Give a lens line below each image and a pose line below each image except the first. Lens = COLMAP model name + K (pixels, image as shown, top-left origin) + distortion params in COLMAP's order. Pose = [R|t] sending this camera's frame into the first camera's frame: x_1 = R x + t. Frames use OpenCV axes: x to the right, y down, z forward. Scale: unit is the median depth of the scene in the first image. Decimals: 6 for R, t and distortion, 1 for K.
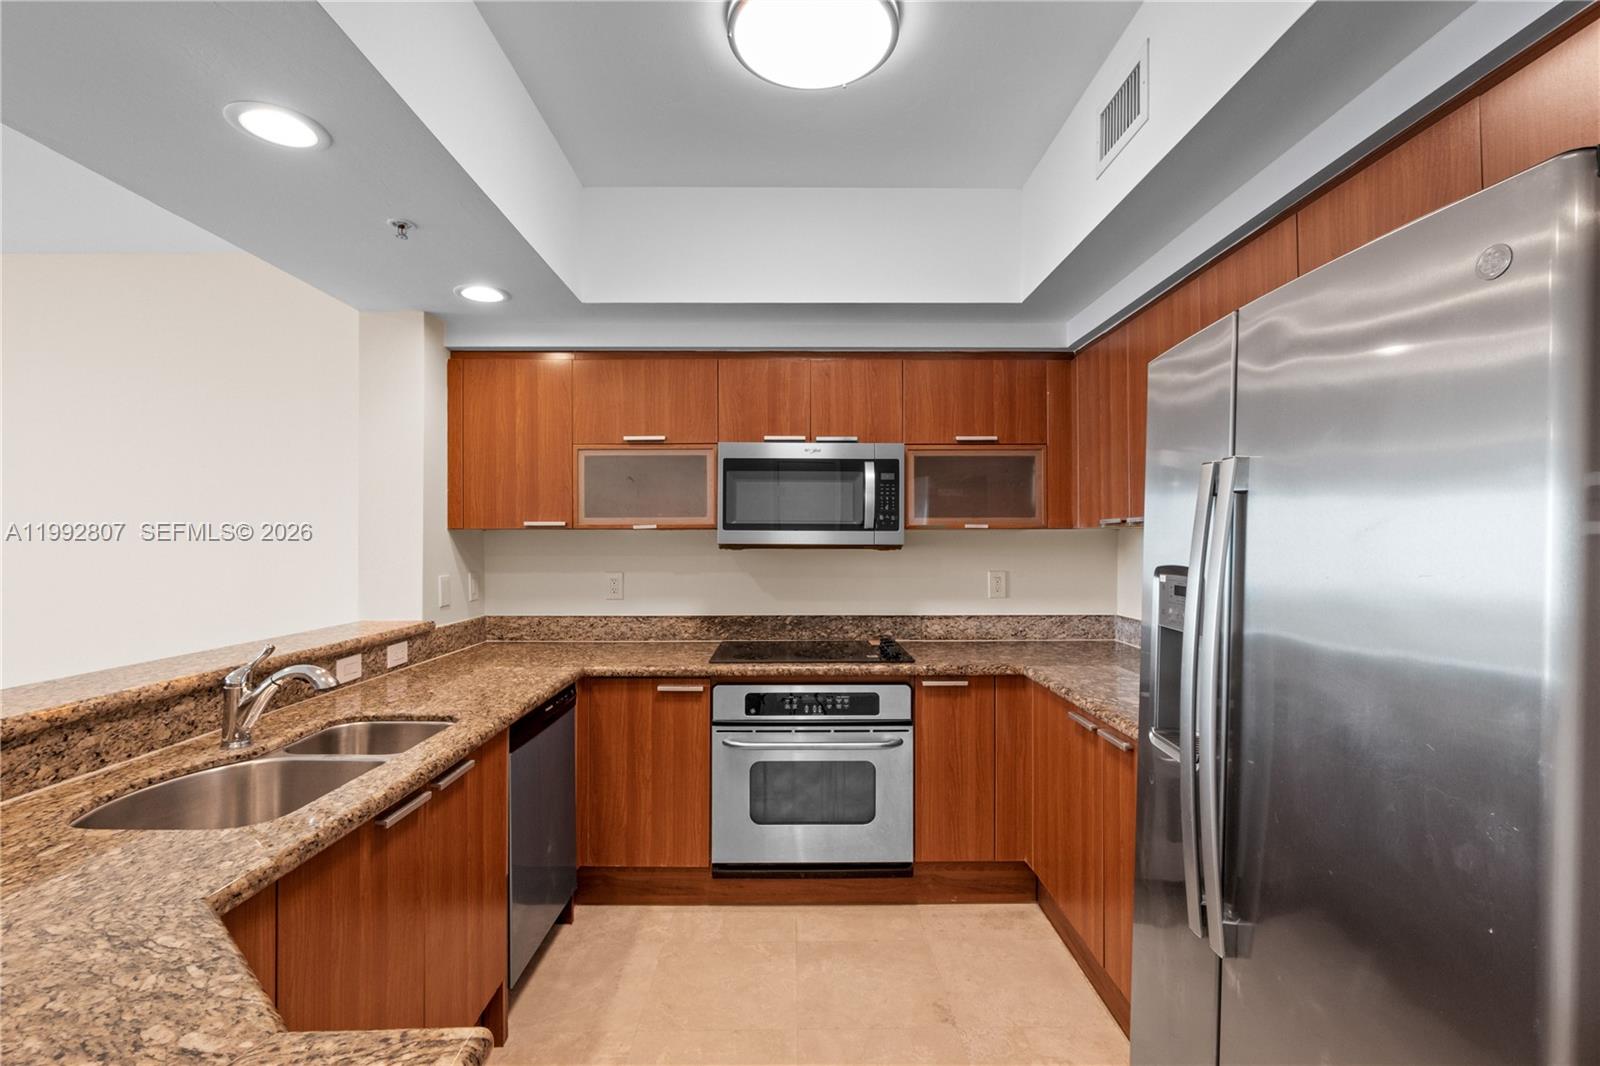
lens RADIAL K [[735.3, 0, 800.0], [0, 735.3, 533.0], [0, 0, 1]] dist [-0.003039, 0.000452]
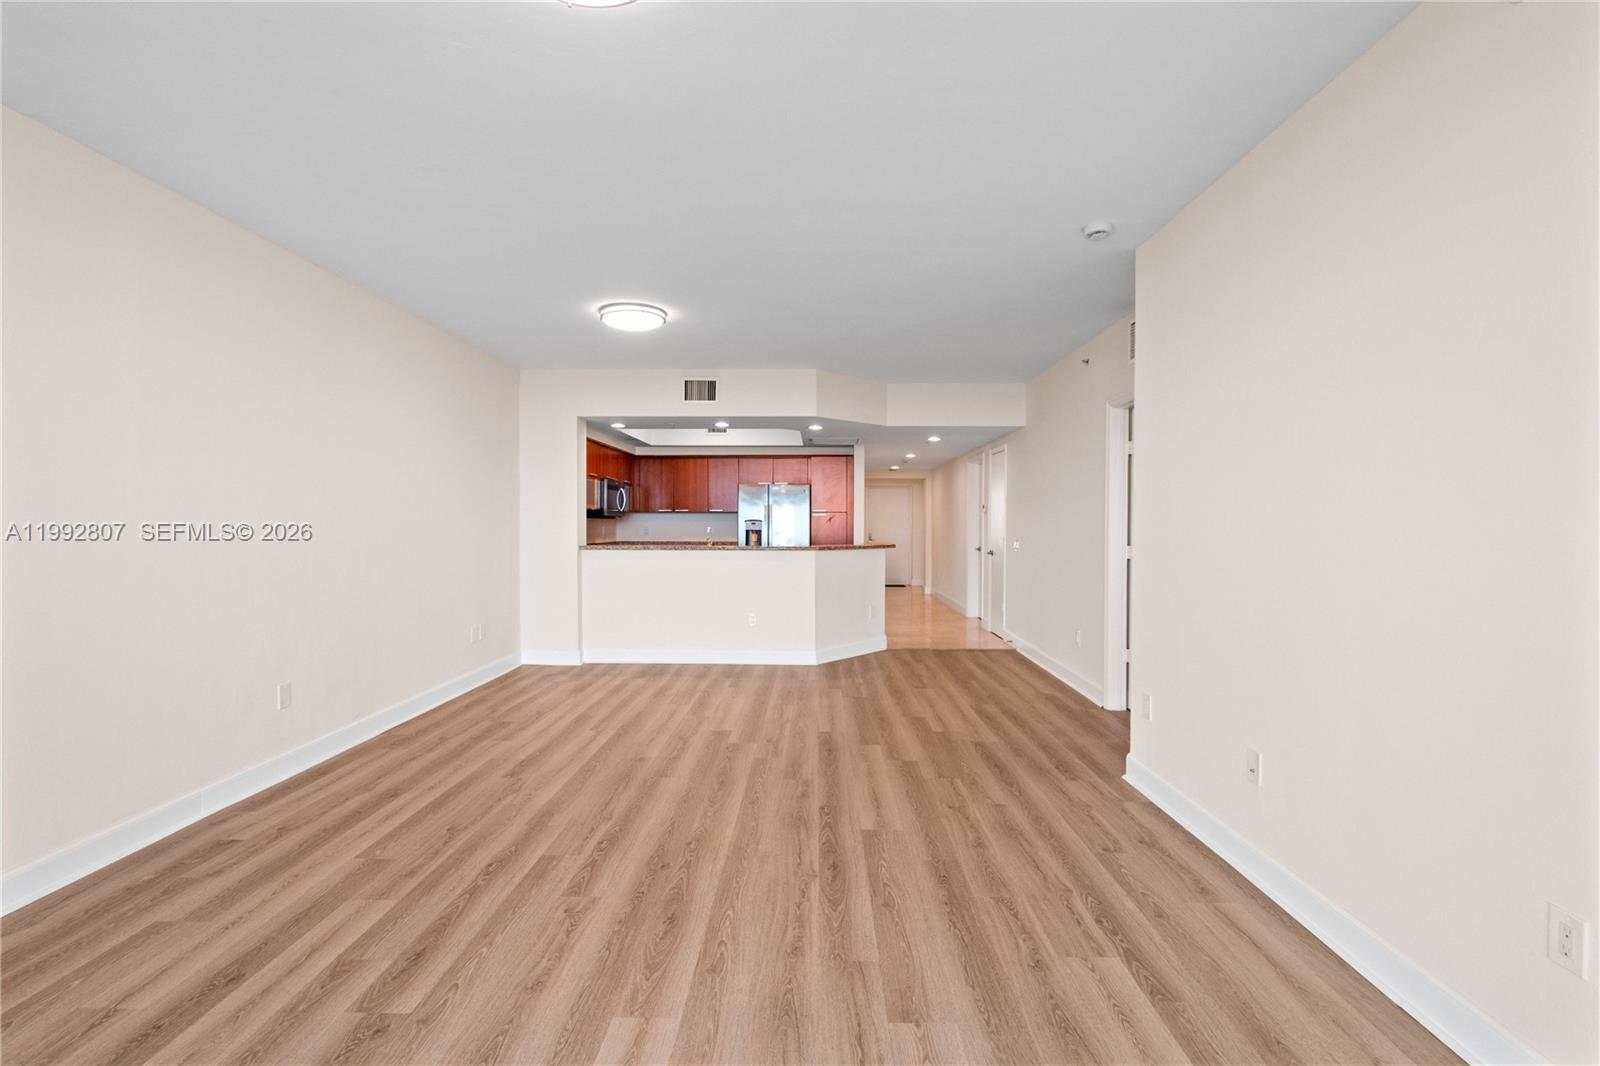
lens RADIAL K [[730.4, 0, 802.7], [0, 730.4, 534.0], [0, 0, 1]] dist [-0.002042, -0.000171]
pose [[0.032604, -0.015255, 0.999352, -2.844720], [-0.011889, 0.999807, 0.015650, 0.031845], [-0.999398, -0.012391, 0.032416, 0.178475]]
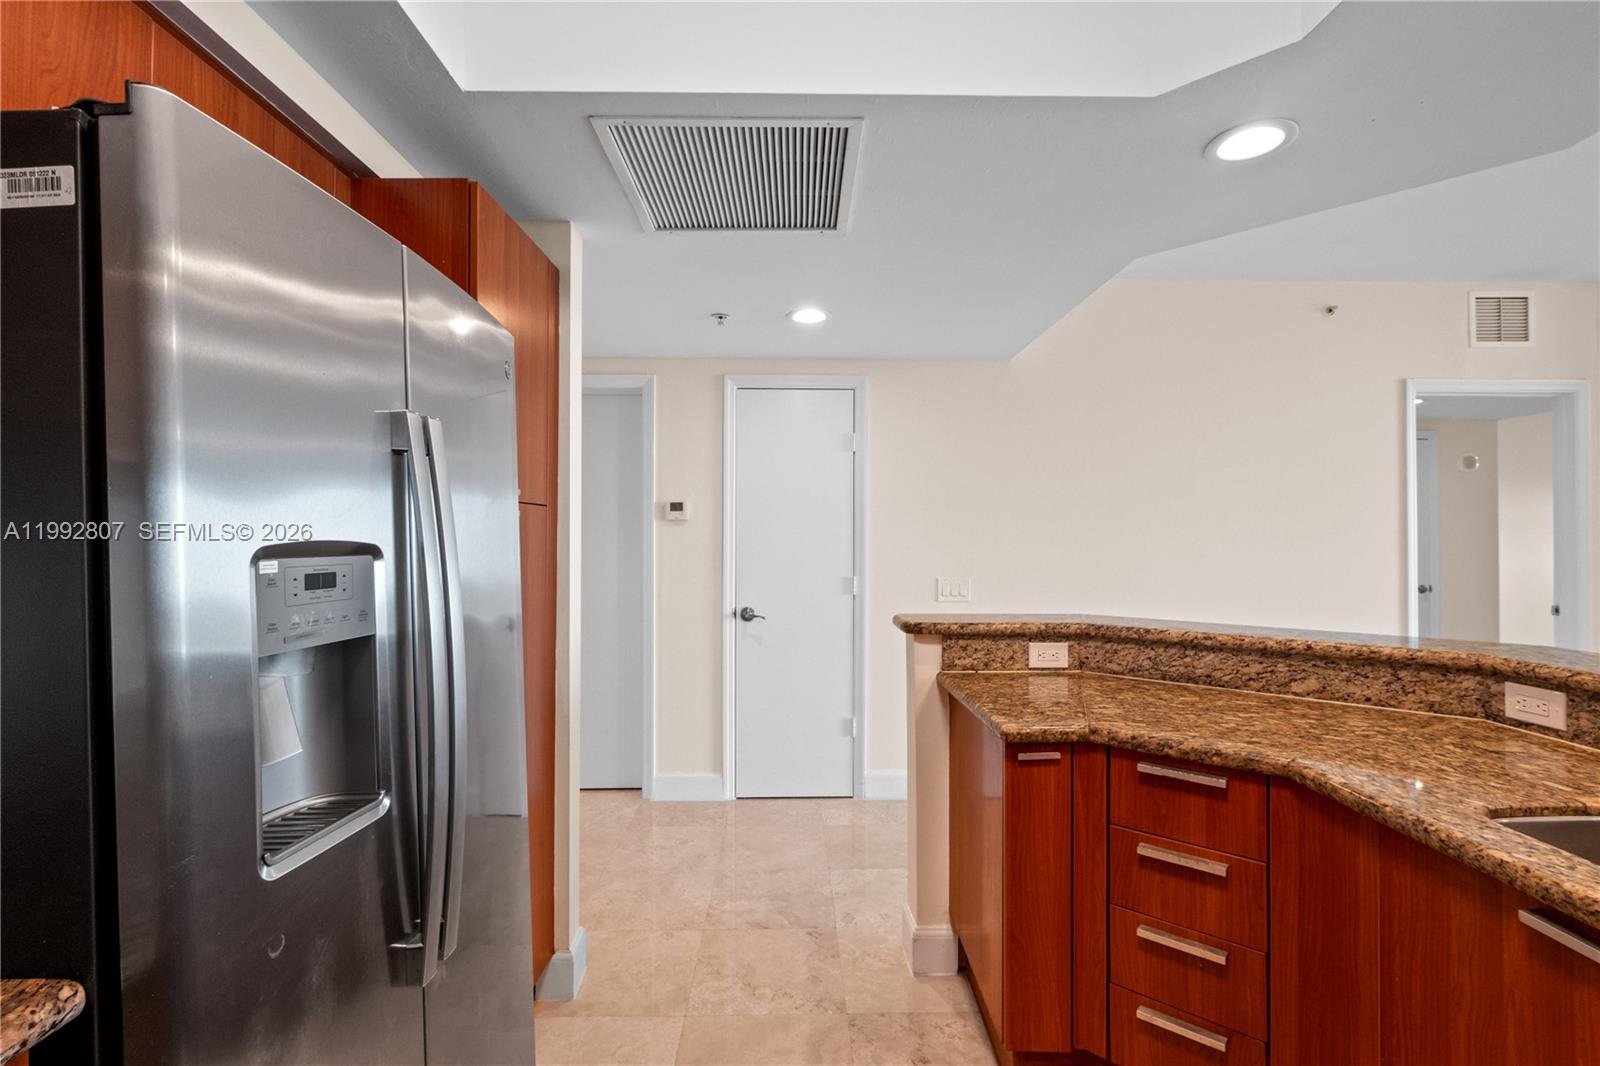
lens RADIAL K [[730.4, 0, 802.7], [0, 730.4, 534.0], [0, 0, 1]] dist [-0.002042, -0.000171]
pose [[-0.999989, 0.001070, -0.004630, 0.053069], [0.001148, 0.999856, -0.016947, 0.024251], [0.004611, -0.016952, -0.999846, 0.795371]]
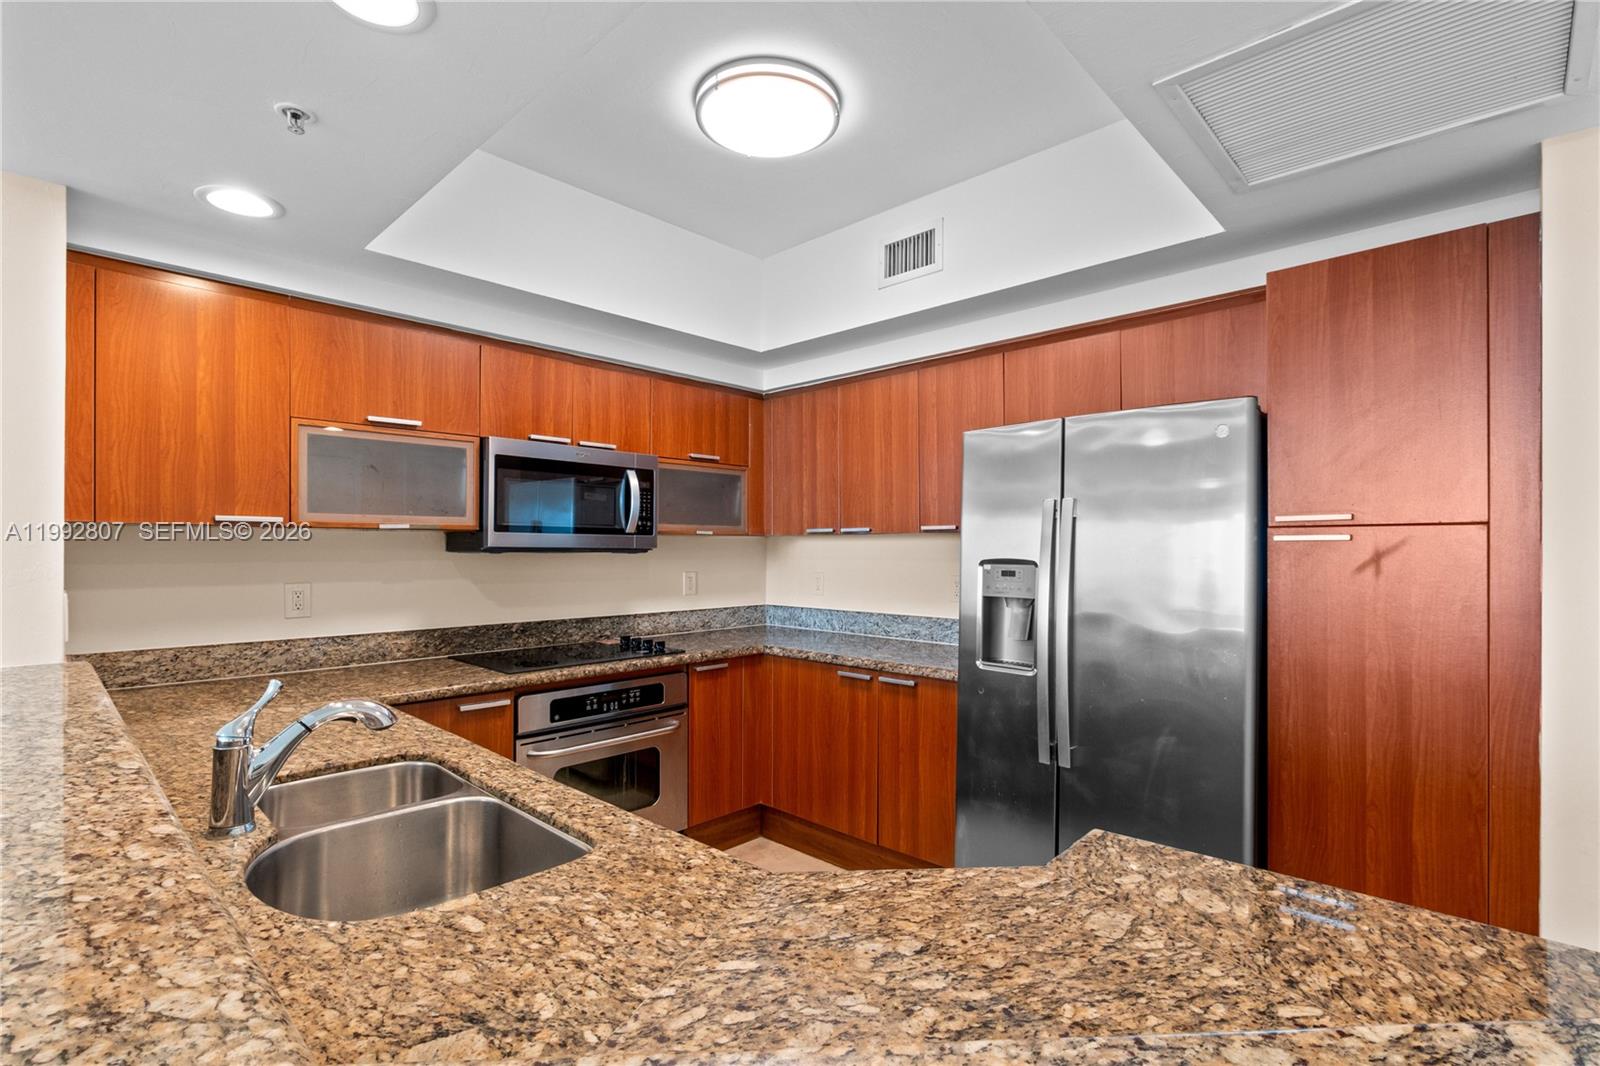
lens RADIAL K [[745.0, 0, 804.1], [0, 745.0, 548.5], [0, 0, 1]] dist [-0.002091, 0.000670]
pose [[0.696583, 0.001905, 0.717474, -0.505211], [-0.009500, 0.999933, 0.006568, 0.007330], [-0.717413, -0.011392, 0.696555, 0.071769]]
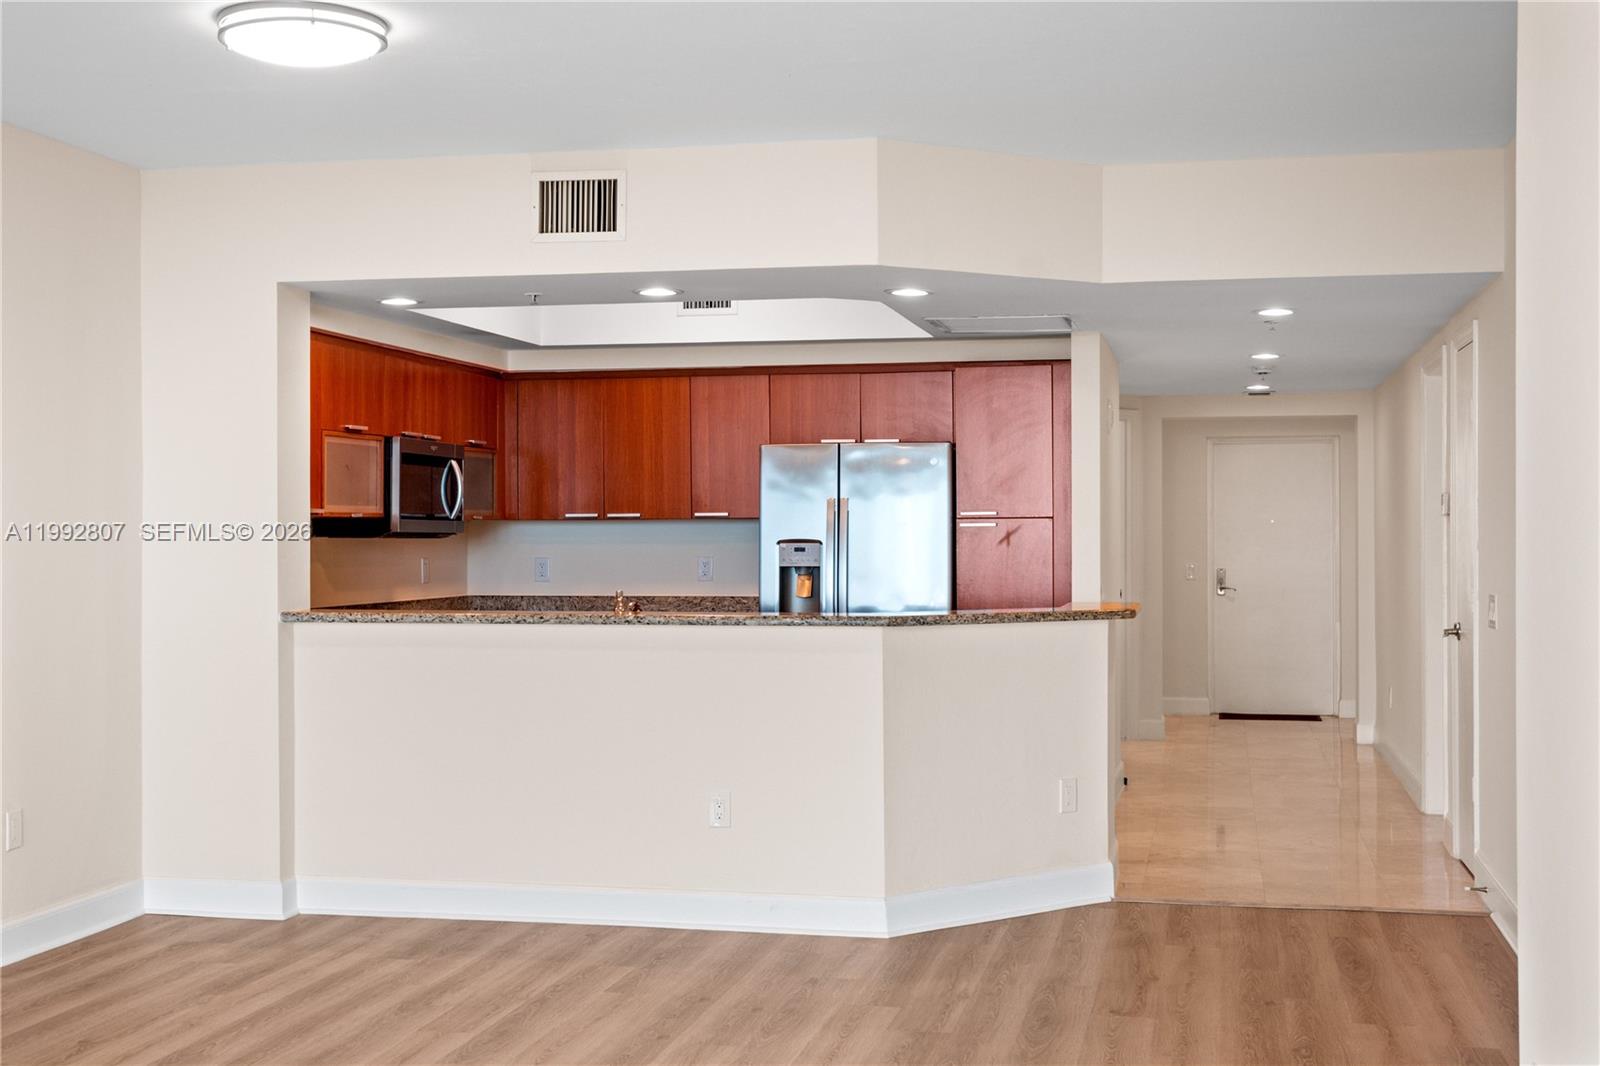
lens RADIAL K [[2009.9, 0, 800.0], [0, 2009.9, 533.0], [0, 0, 1]] dist [0.017049, 0.036180]
pose [[0.218126, -0.001187, 0.975920, -2.850847], [-0.007198, 0.999970, 0.002825, 0.003491], [-0.975894, -0.007641, 0.218111, -0.205196]]
